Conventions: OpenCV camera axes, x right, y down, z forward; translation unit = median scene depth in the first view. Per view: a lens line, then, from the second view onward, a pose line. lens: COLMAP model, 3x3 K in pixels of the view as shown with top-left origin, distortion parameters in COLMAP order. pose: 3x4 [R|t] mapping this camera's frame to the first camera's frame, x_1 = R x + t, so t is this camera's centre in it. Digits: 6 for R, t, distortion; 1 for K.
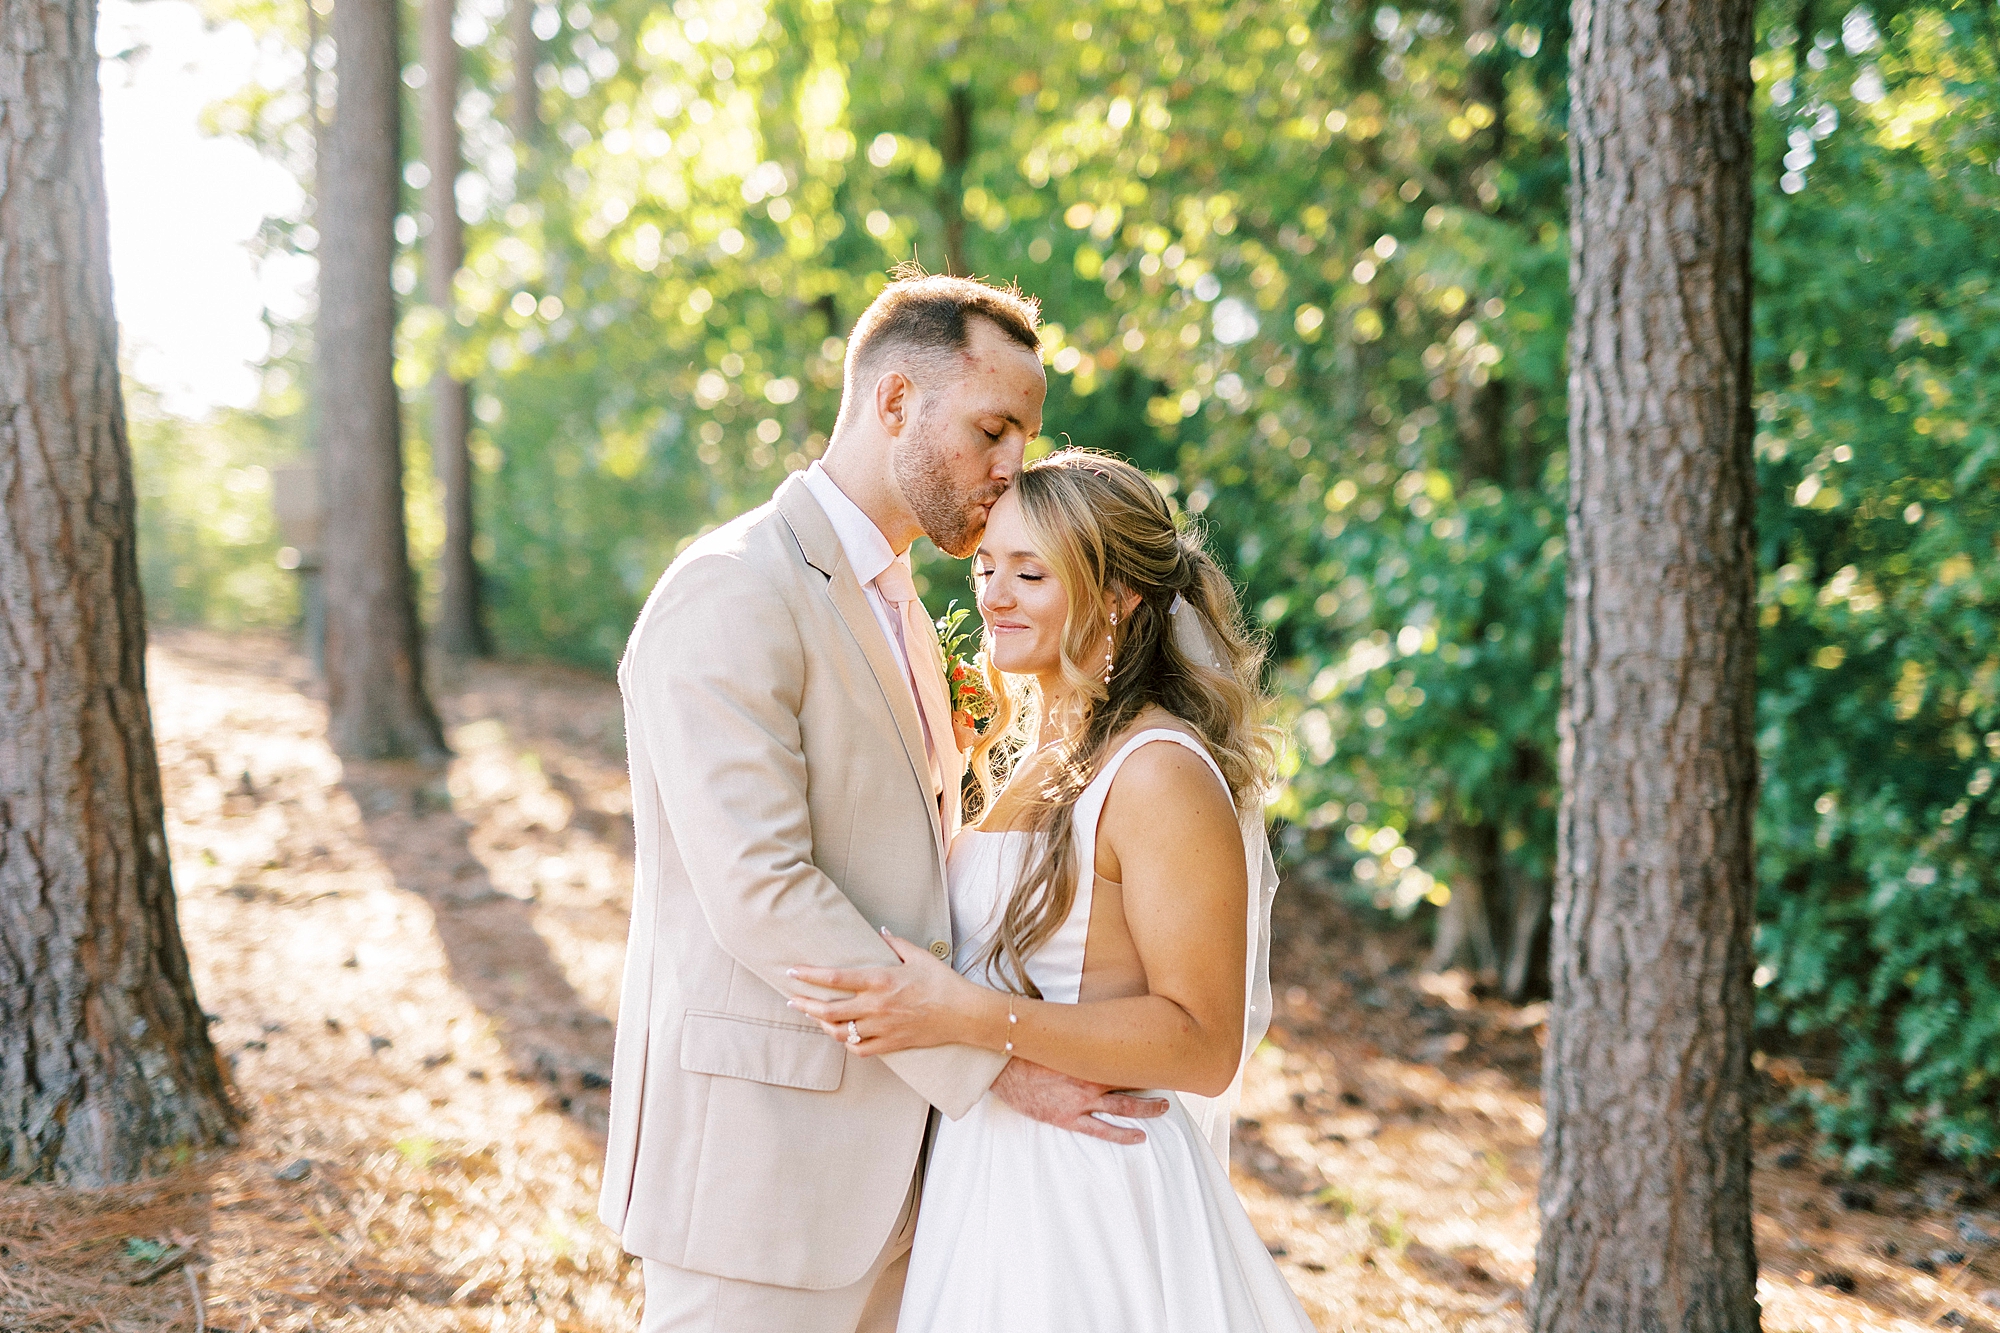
lens RADIAL K [[2784.6, 0, 997.4], [0, 2784.6, 687.8], [0, 0, 1]] dist [-0.004439, 0.000000]
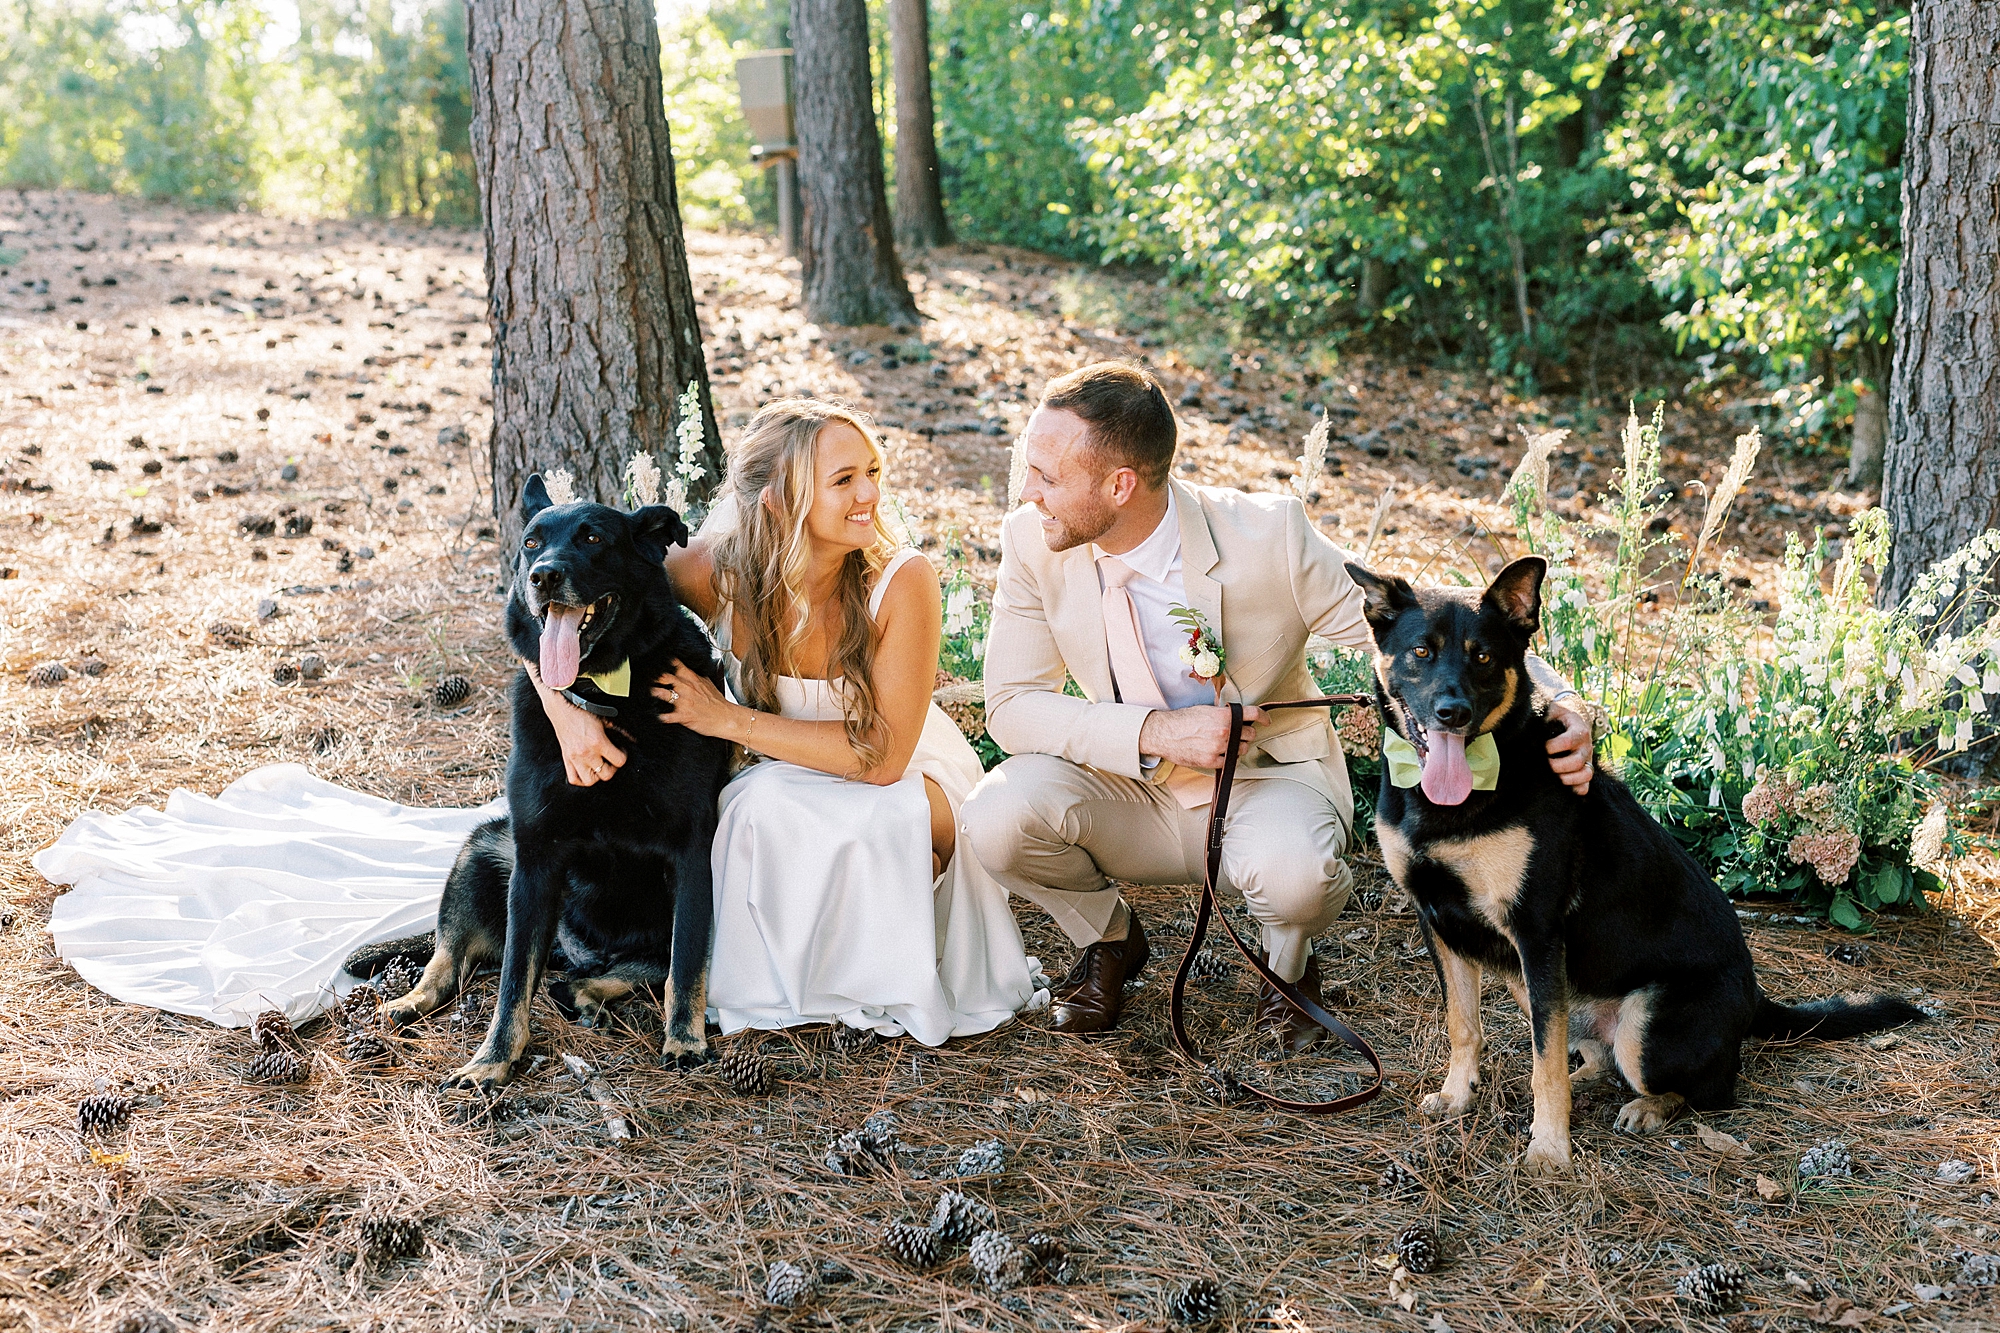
lens RADIAL K [[2784.6, 0, 998.5], [0, 2784.6, 662.9], [0, 0, 1]] dist [-0.004439, 0.000000]
pose [[0.986593, -0.002106, -0.163185, 0.024412], [0.024028, 0.990894, 0.132483, 0.041631], [0.161421, -0.134628, 0.977660, -0.172507]]
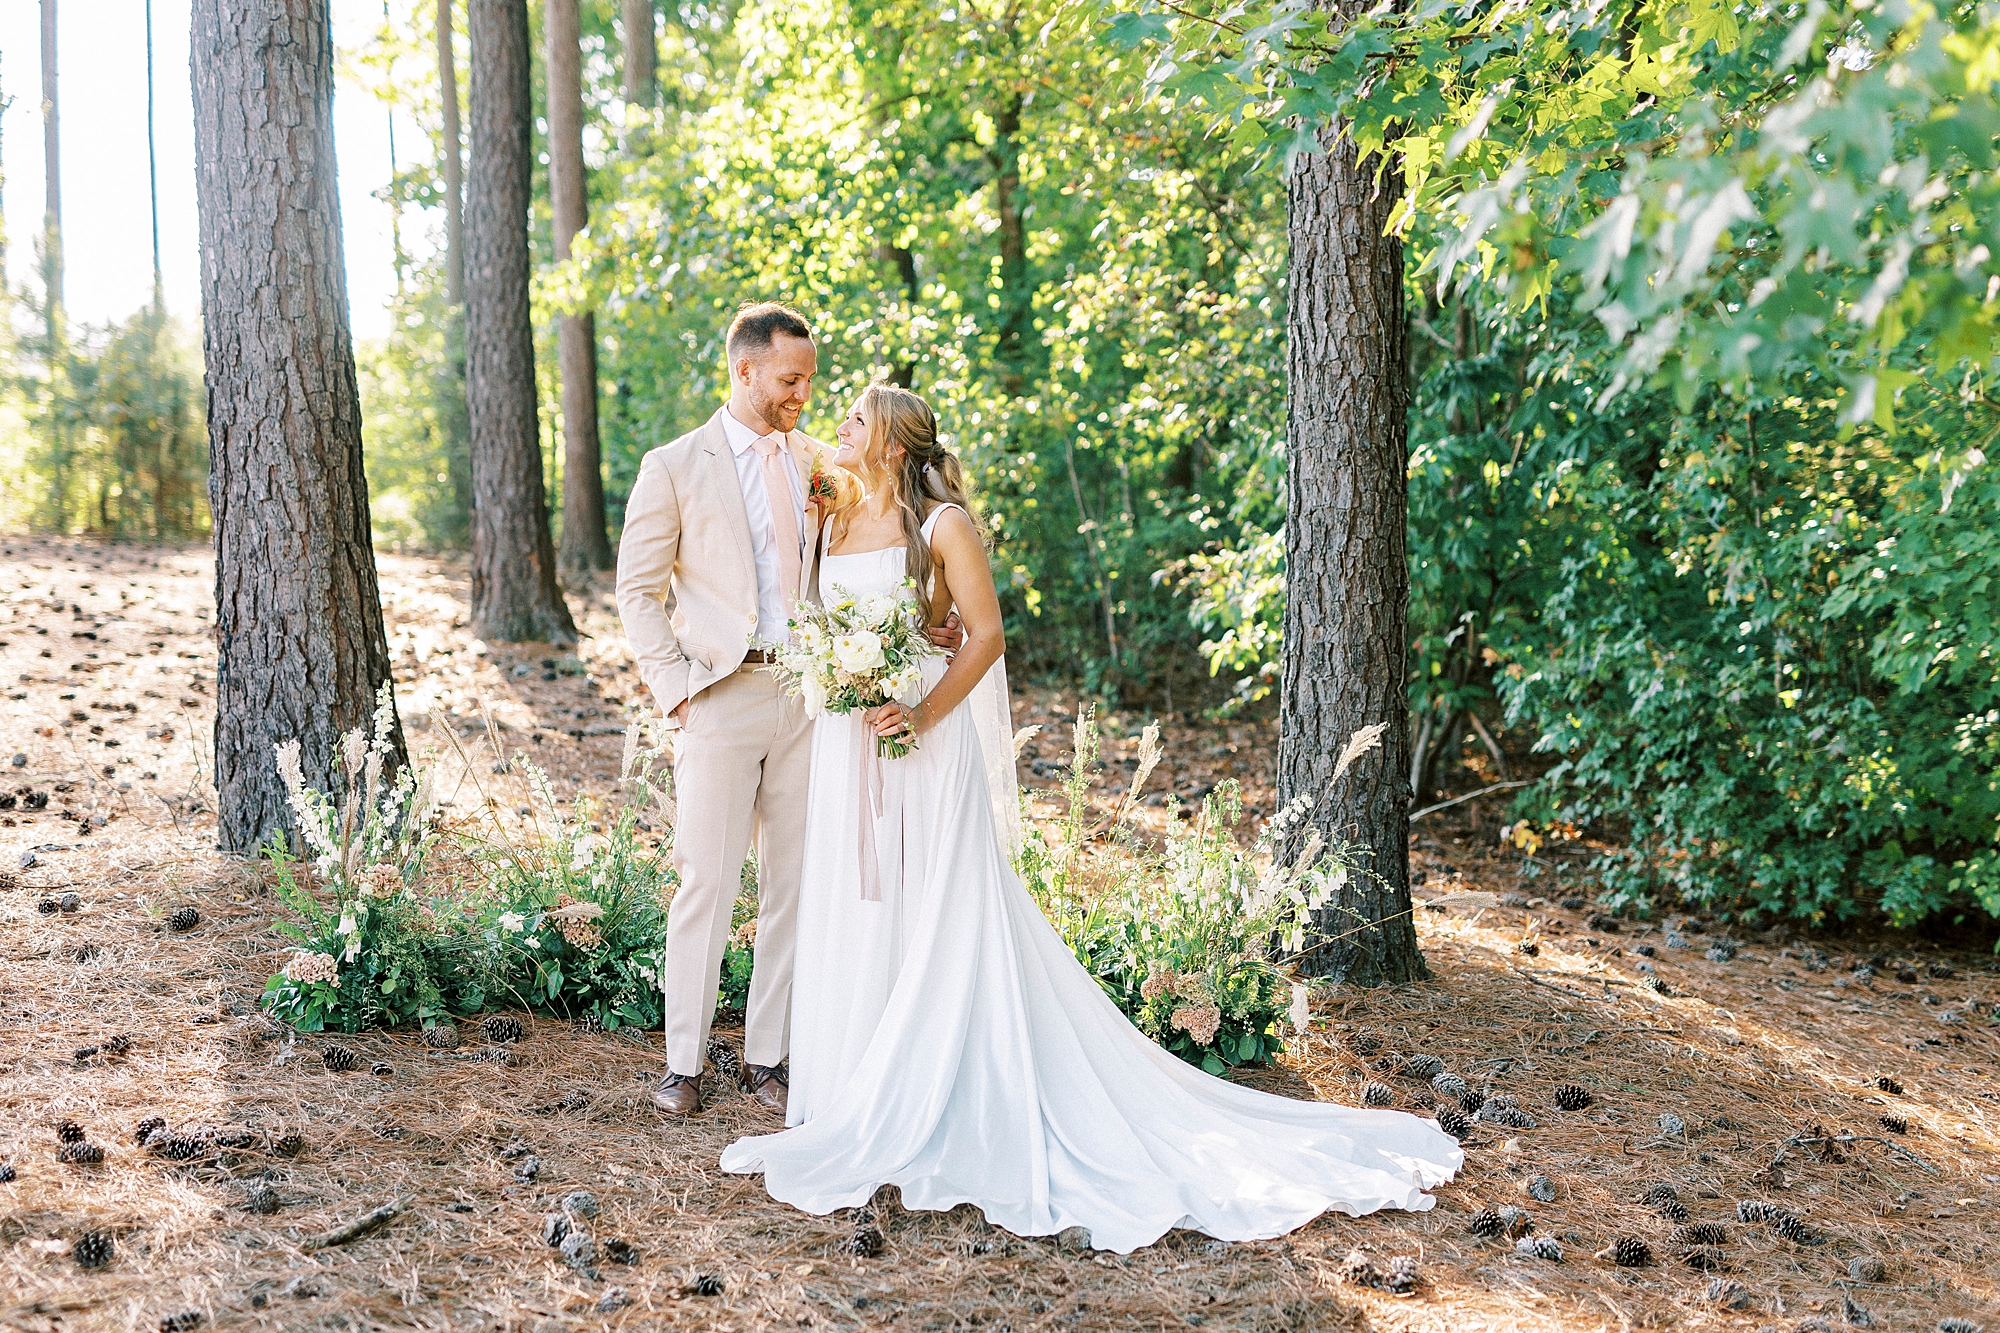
lens RADIAL K [[2784.6, 0, 998.6], [0, 2784.6, 663.3], [0, 0, 1]] dist [-0.004439, 0.000000]
pose [[0.998936, -0.007105, -0.045561, 0.107990], [0.008010, 0.999774, 0.019702, 0.039297], [0.045411, -0.020046, 0.998767, -0.518263]]
